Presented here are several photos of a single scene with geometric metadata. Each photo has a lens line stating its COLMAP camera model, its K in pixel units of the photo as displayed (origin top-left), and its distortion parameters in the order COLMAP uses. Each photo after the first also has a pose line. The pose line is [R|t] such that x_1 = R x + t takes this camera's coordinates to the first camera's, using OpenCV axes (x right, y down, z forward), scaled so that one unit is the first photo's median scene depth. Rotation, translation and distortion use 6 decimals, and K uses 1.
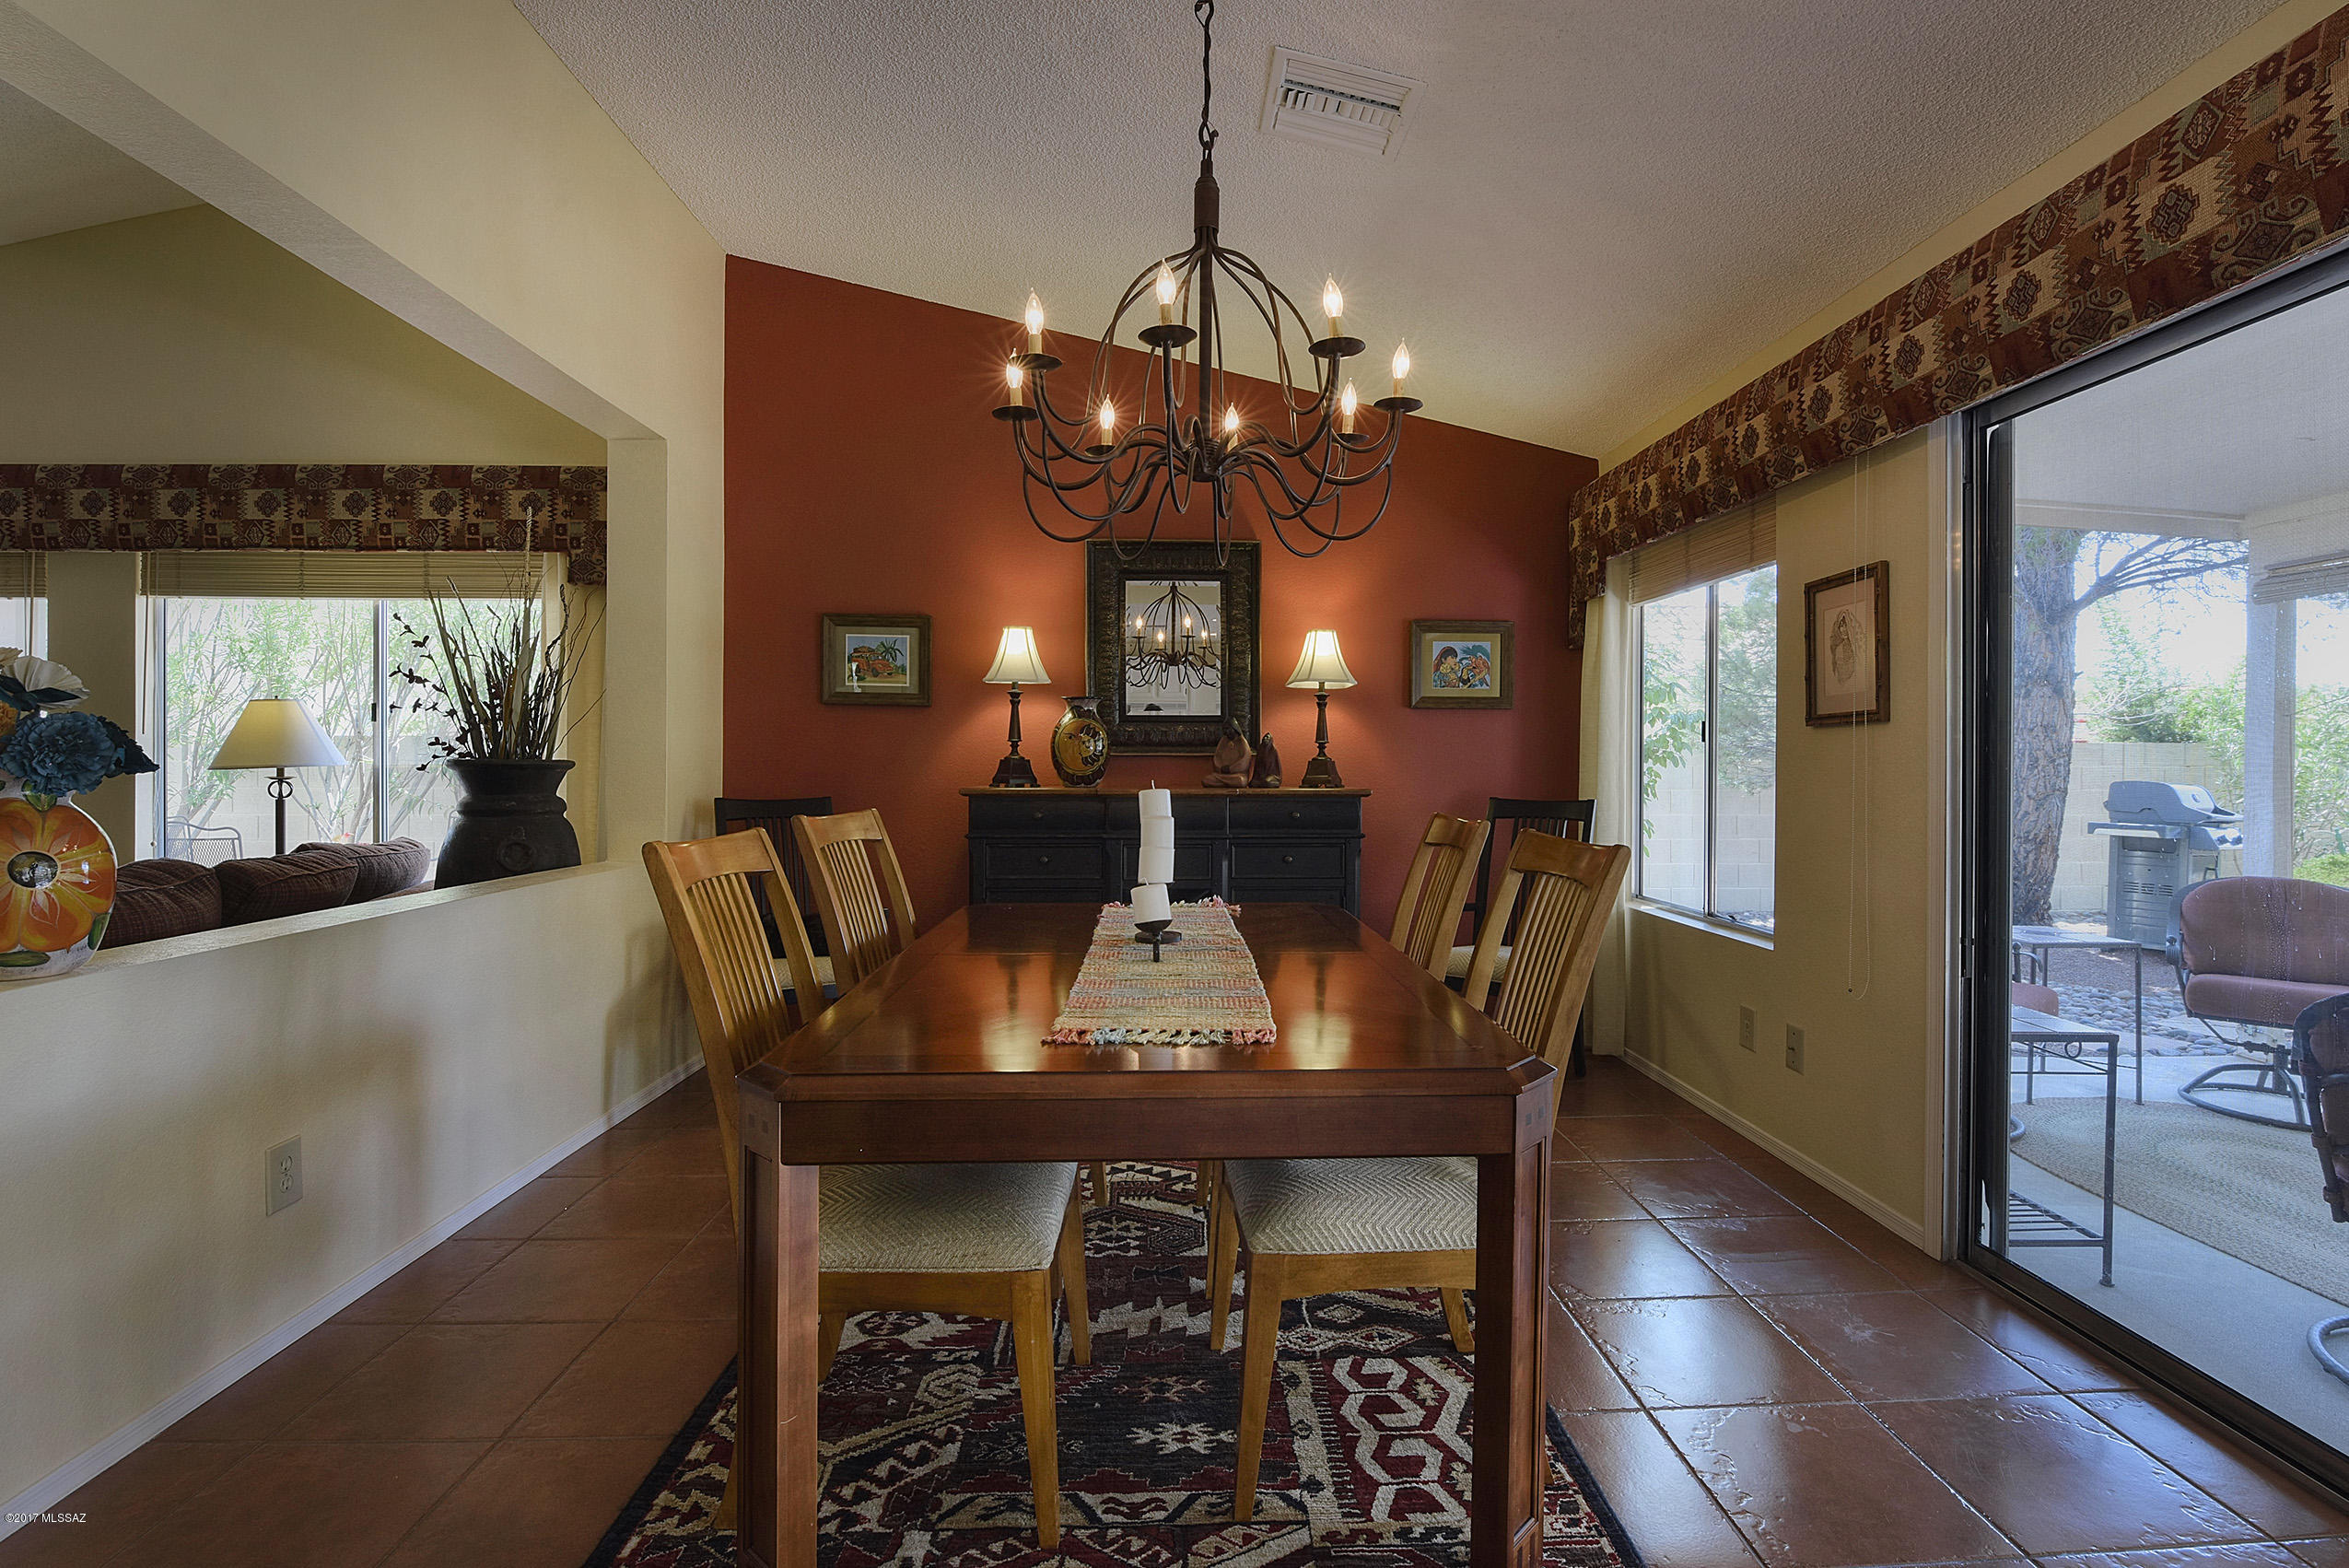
lens RADIAL K [[1067.4, 0, 1254.3], [0, 1067.4, 800.0], [0, 0, 1]] dist [-0.013730, -0.003191]
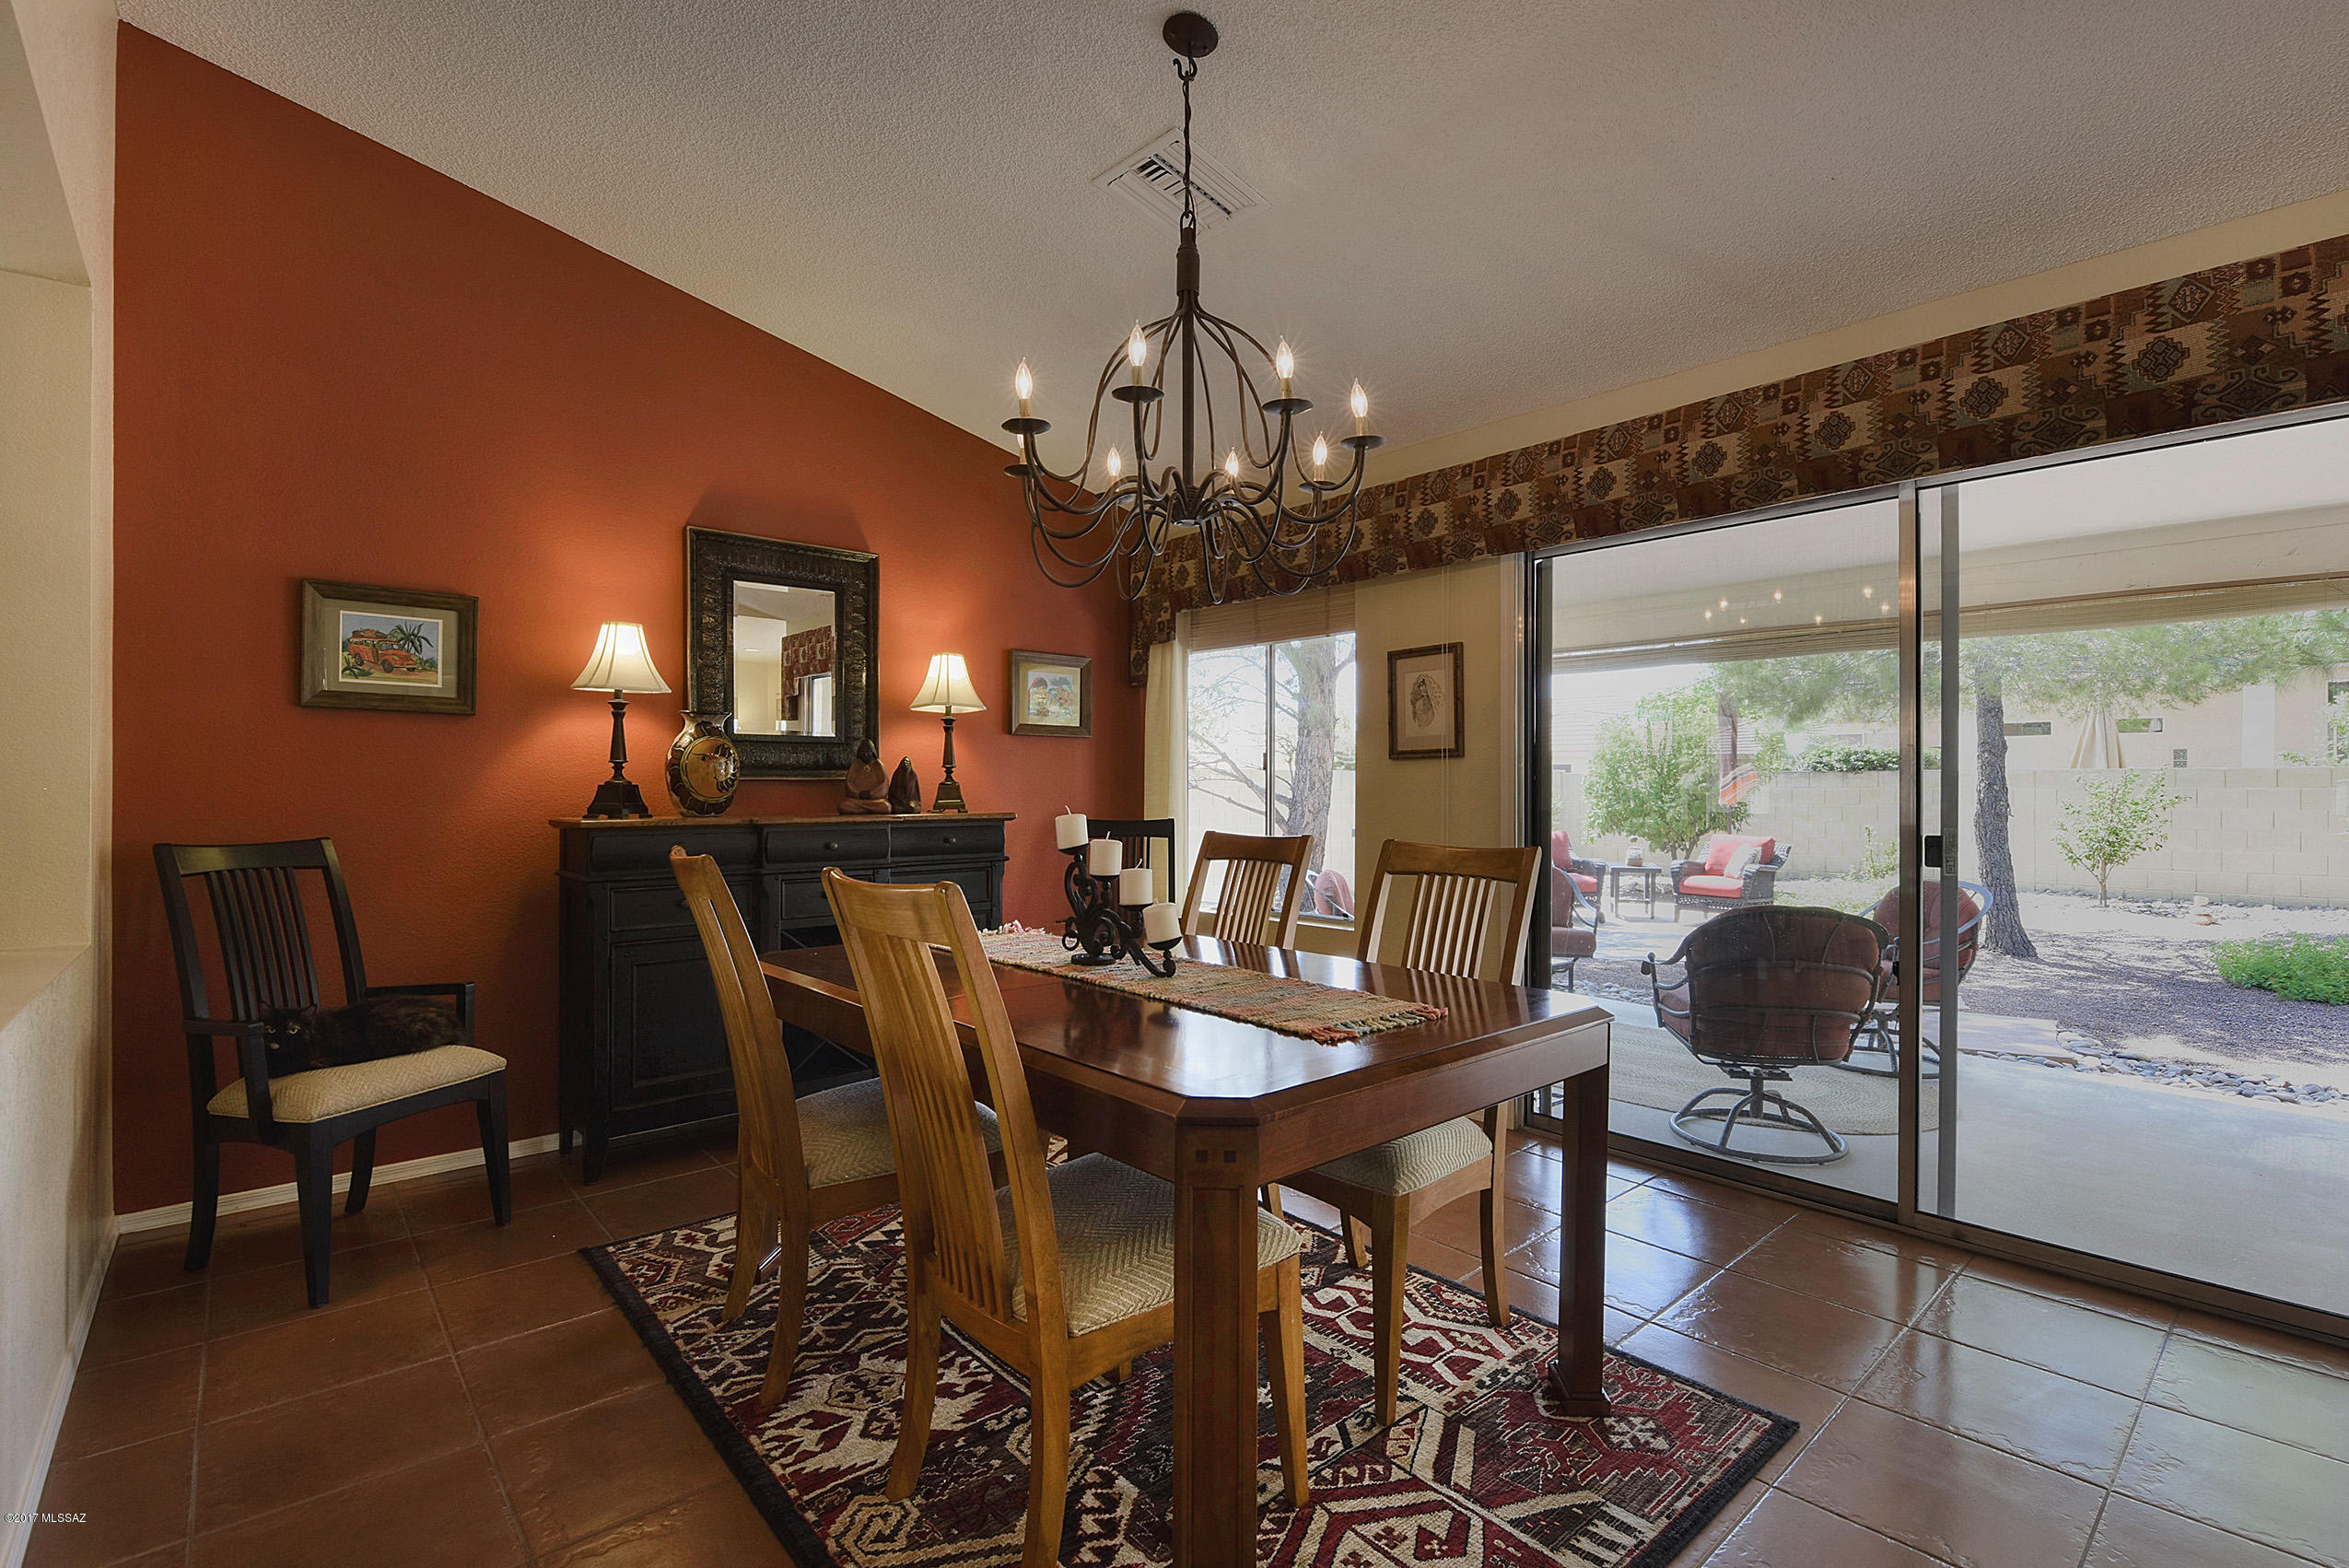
lens RADIAL K [[1067.4, 0, 1166.2], [0, 1067.4, 827.2], [0, 0, 1]] dist [-0.013730, -0.003191]
pose [[0.784201, -0.022557, 0.620096, -0.404342], [0.024363, 0.999688, 0.005555, 0.001048], [-0.620028, 0.010751, 0.784506, 0.095894]]
